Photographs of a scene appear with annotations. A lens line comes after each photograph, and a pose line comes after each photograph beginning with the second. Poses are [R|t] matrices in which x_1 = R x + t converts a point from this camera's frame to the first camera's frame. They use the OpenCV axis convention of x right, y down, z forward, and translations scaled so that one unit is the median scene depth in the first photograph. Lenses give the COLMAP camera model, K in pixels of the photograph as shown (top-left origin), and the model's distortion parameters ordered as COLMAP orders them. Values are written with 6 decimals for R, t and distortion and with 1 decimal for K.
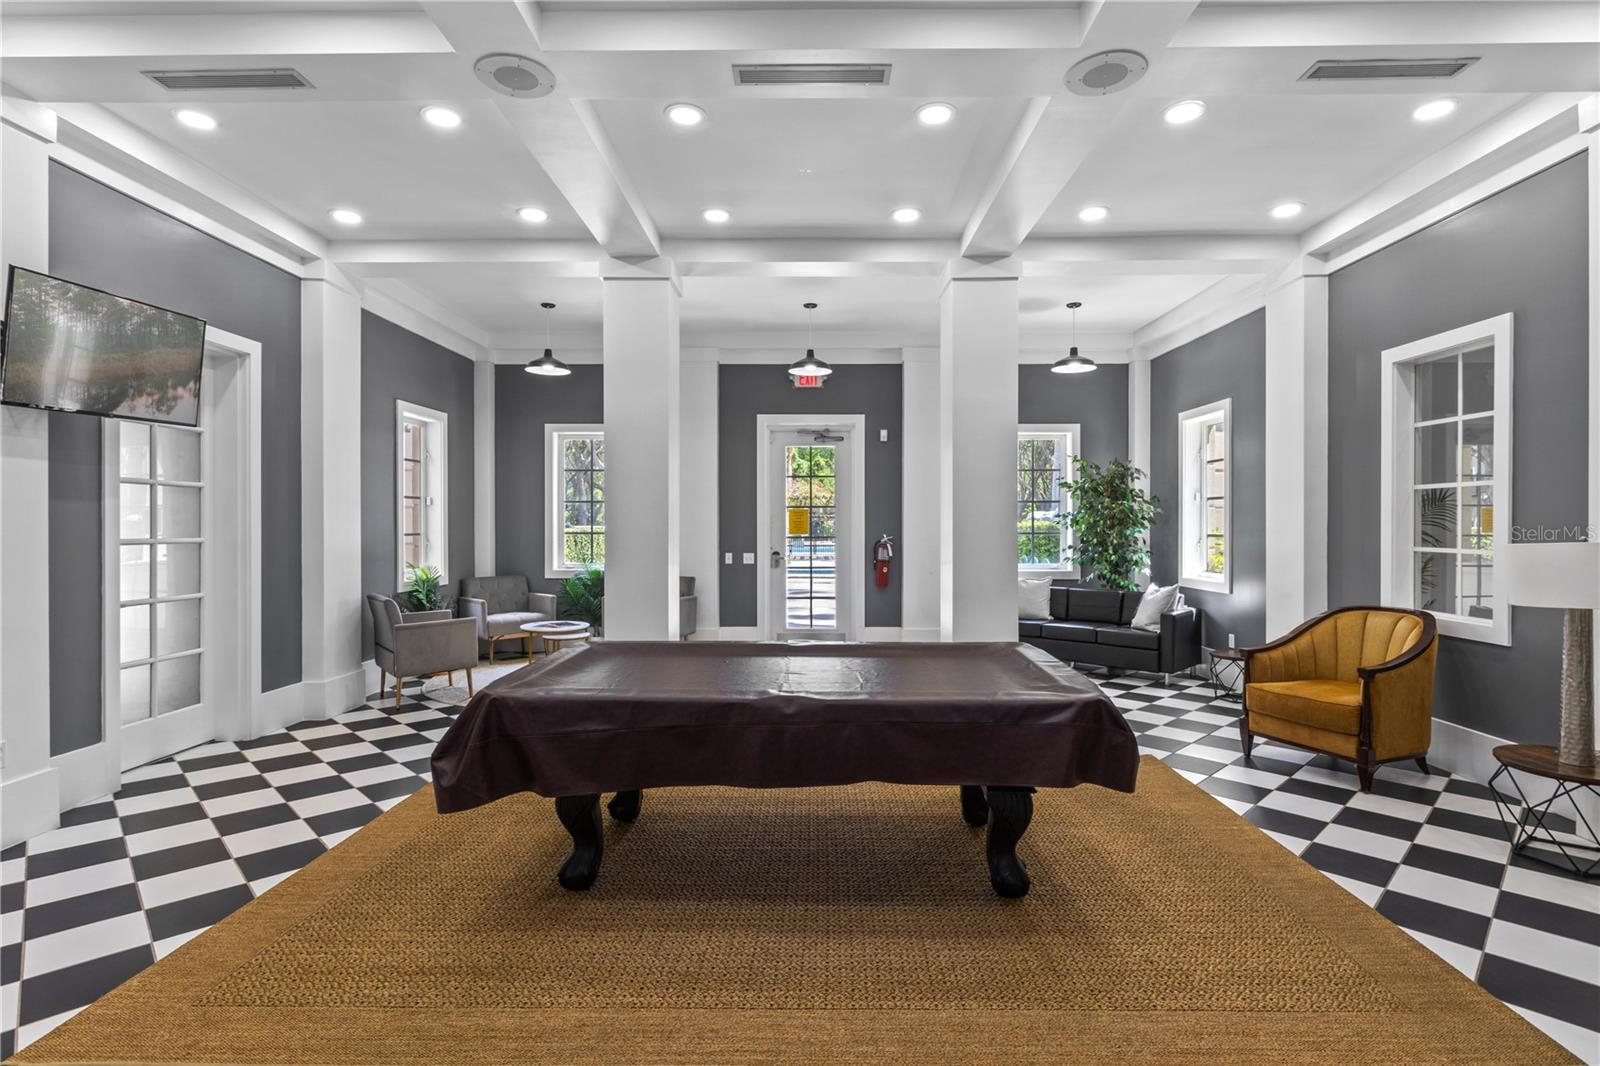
lens RADIAL K [[823.0, 0, 791.9], [0, 823.0, 539.1], [0, 0, 1]] dist [0.027100, -0.002074]
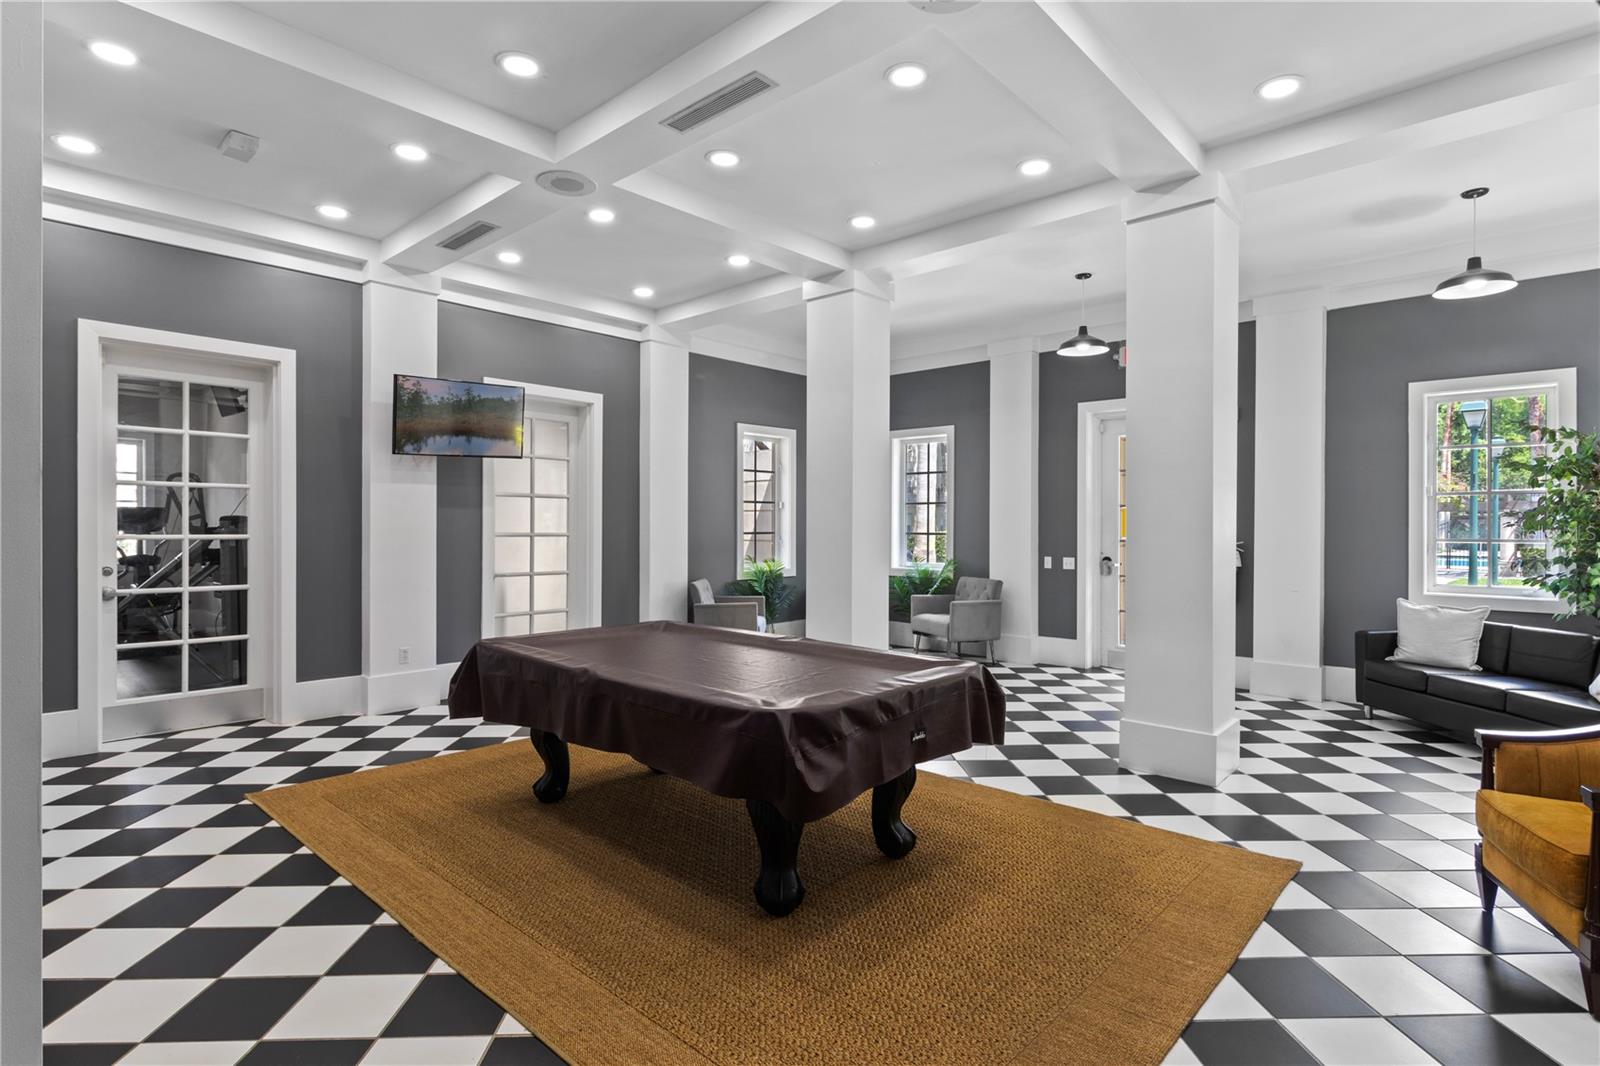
lens RADIAL K [[823.0, 0, 770.9], [0, 823.0, 532.8], [0, 0, 1]] dist [0.027100, -0.002074]
pose [[0.739297, 0.008249, -0.673329, 0.383167], [-0.015224, 0.999874, -0.004467, -0.001391], [0.673207, 0.013553, 0.739329, 0.131146]]
